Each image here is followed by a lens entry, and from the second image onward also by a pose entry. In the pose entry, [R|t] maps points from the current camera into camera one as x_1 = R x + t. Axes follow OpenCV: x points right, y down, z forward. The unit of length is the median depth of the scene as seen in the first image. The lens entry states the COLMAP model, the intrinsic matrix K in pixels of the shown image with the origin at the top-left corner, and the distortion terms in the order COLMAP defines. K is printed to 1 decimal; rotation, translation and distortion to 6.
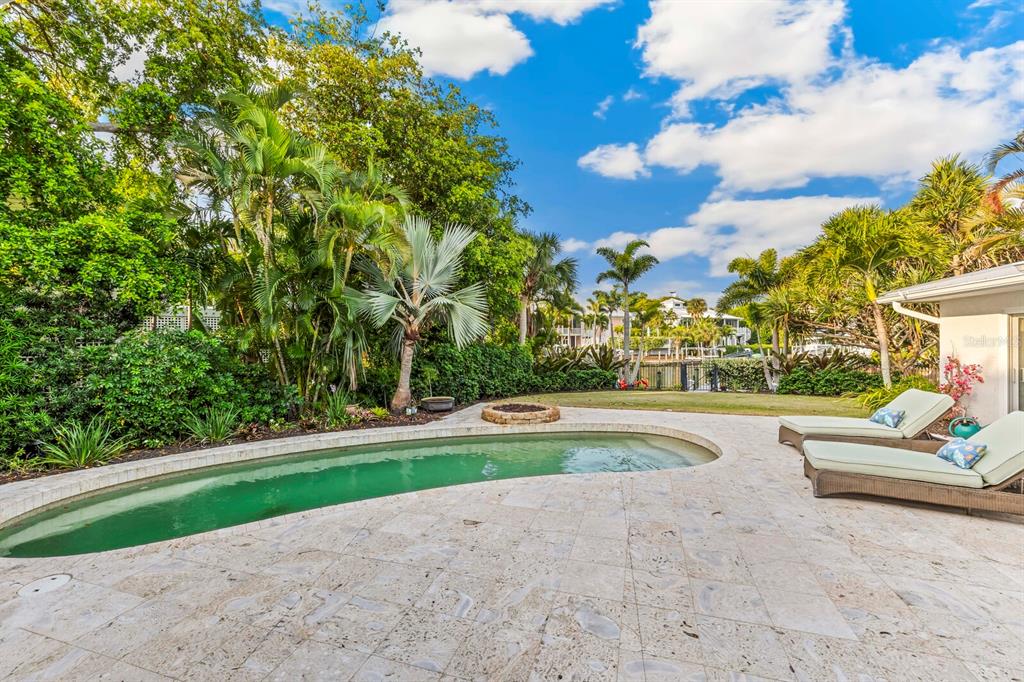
lens RADIAL K [[435.0, 0, 512.0], [0, 435.0, 341.0], [0, 0, 1]] dist [0.007832, 0.000286]
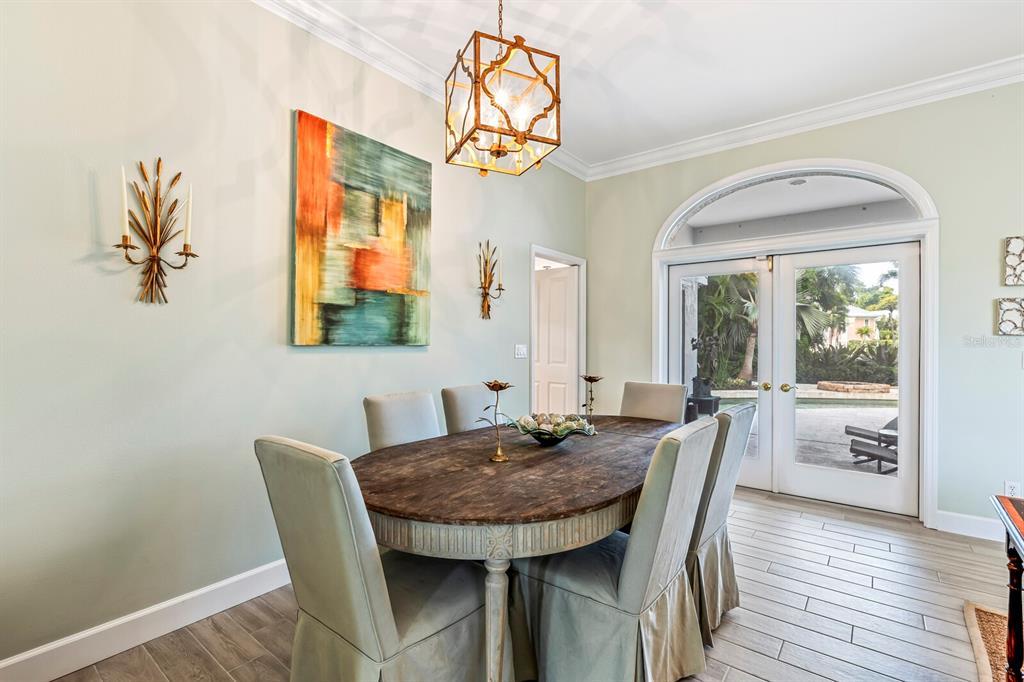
lens RADIAL K [[470.9, 0, 512.0], [0, 470.9, 341.0], [0, 0, 1]] dist [-0.001838, -0.000312]
pose [[0.933917, 0.007699, -0.357407, -0.468746], [-0.011075, 0.999911, -0.007402, 0.049195], [0.357319, 0.010872, 0.933919, -0.767536]]
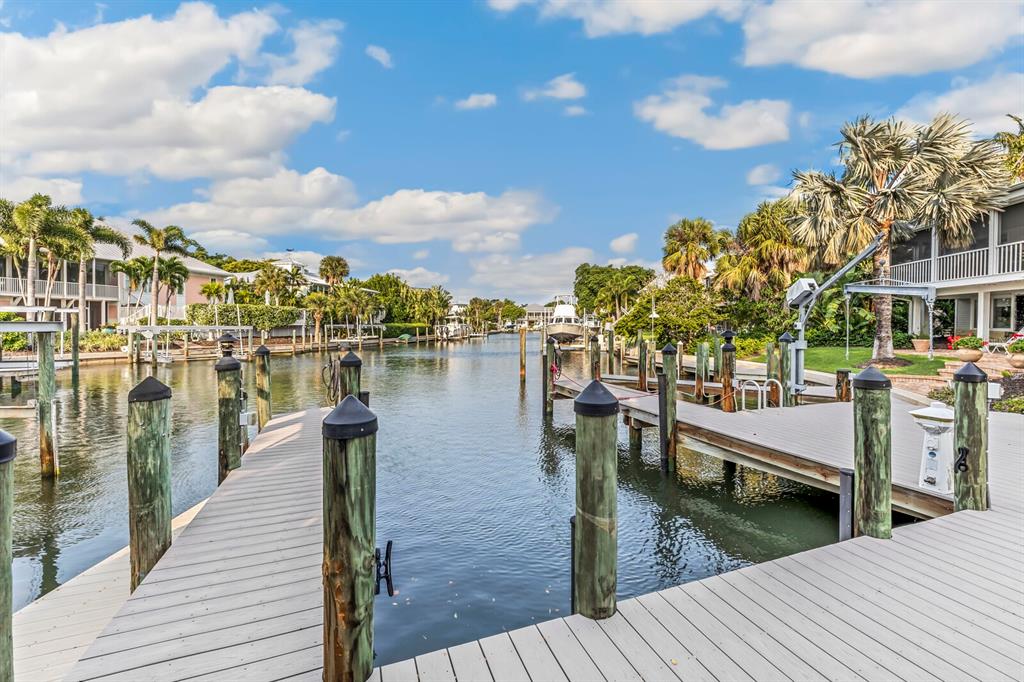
lens RADIAL K [[441.5, 0, 512.0], [0, 441.5, 339.7], [0, 0, 1]] dist [0.003256, 0.000162]
pose [[0.633361, -0.014173, 0.773726, 0.368833], [-0.002325, 0.999793, 0.020217, 0.155293], [-0.773853, -0.014603, 0.633197, 2.396533]]
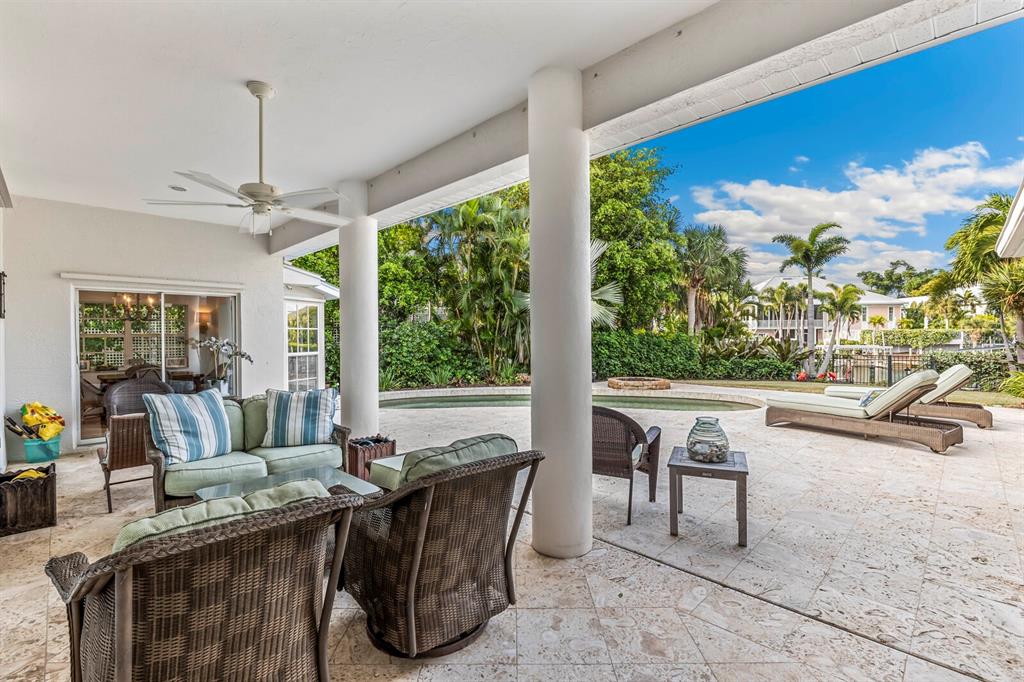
lens RADIAL K [[465.3, 0, 515.7], [0, 465.3, 336.4], [0, 0, 1]] dist [0.004634, 0.001505]
pose [[0.888161, -0.001532, -0.459530, 0.347639], [0.000268, 0.999996, -0.002817, 0.032863], [0.459532, 0.002379, 0.888158, -0.401408]]
